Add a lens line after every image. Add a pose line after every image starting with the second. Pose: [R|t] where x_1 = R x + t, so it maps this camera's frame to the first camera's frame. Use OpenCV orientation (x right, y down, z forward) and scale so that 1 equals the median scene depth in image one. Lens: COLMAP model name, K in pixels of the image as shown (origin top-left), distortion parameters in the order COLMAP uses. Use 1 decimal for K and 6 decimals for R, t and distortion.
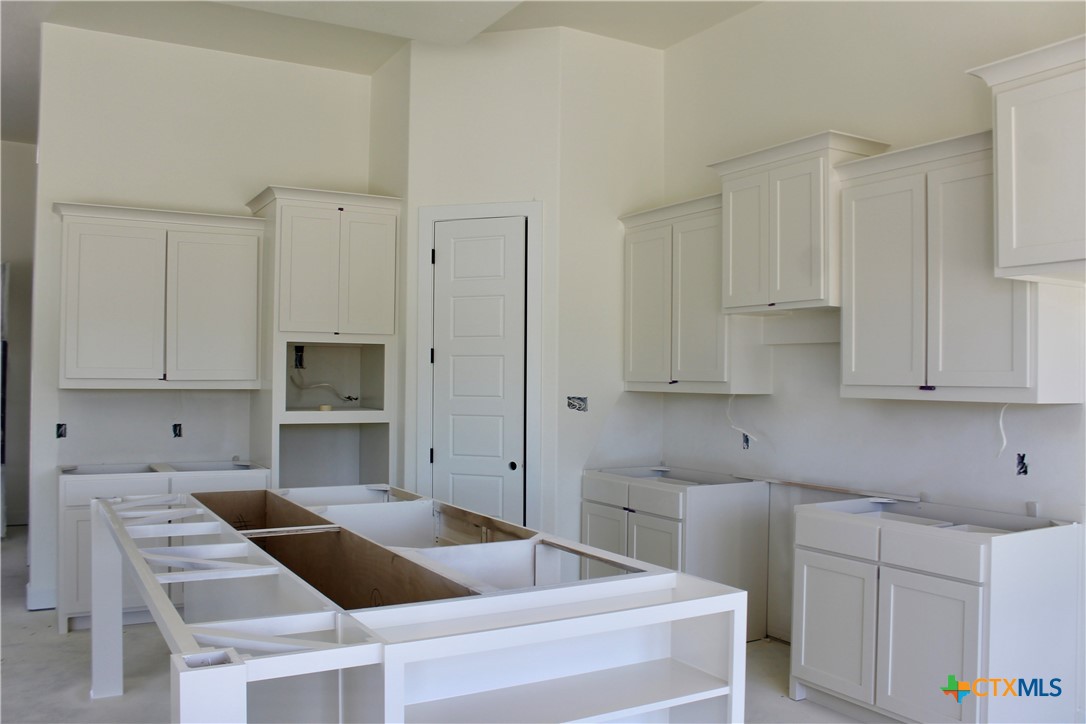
lens RADIAL K [[907.9, 0, 540.2], [0, 907.9, 360.7], [0, 0, 1]] dist [-0.165121, 0.142629]
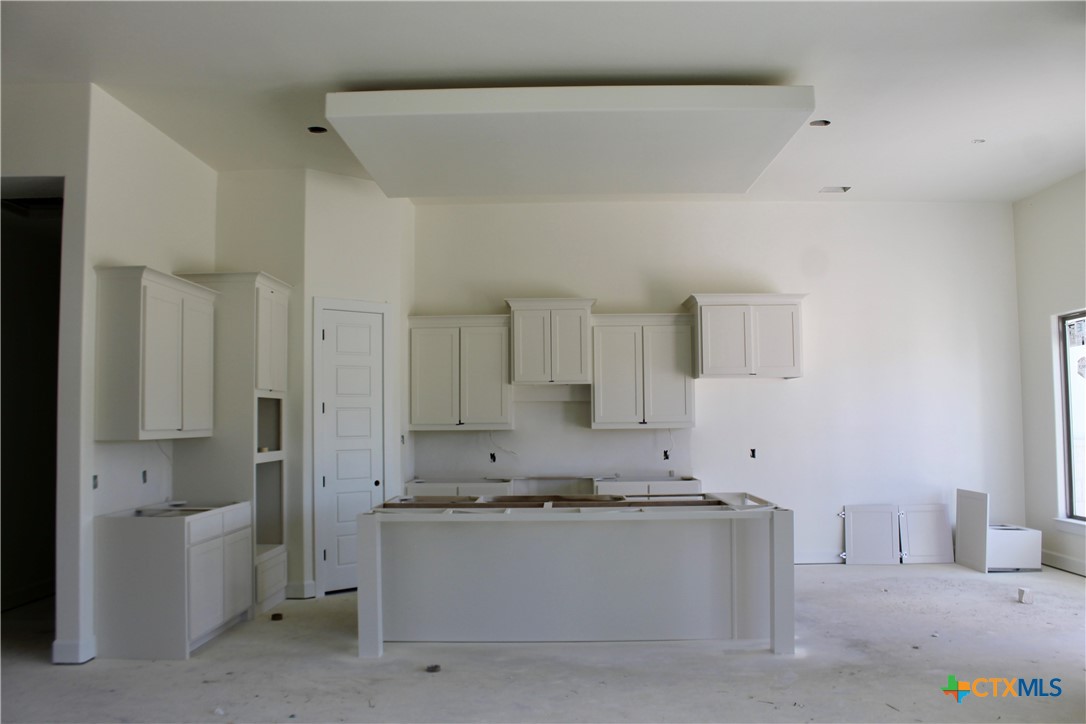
lens RADIAL K [[907.9, 0, 540.2], [0, 907.9, 360.7], [0, 0, 1]] dist [-0.165121, 0.142629]
pose [[0.527985, 0.037677, 0.848418, -1.197242], [-0.000956, 0.999041, -0.043771, -0.018554], [-0.849253, 0.022300, 0.527515, 0.012125]]
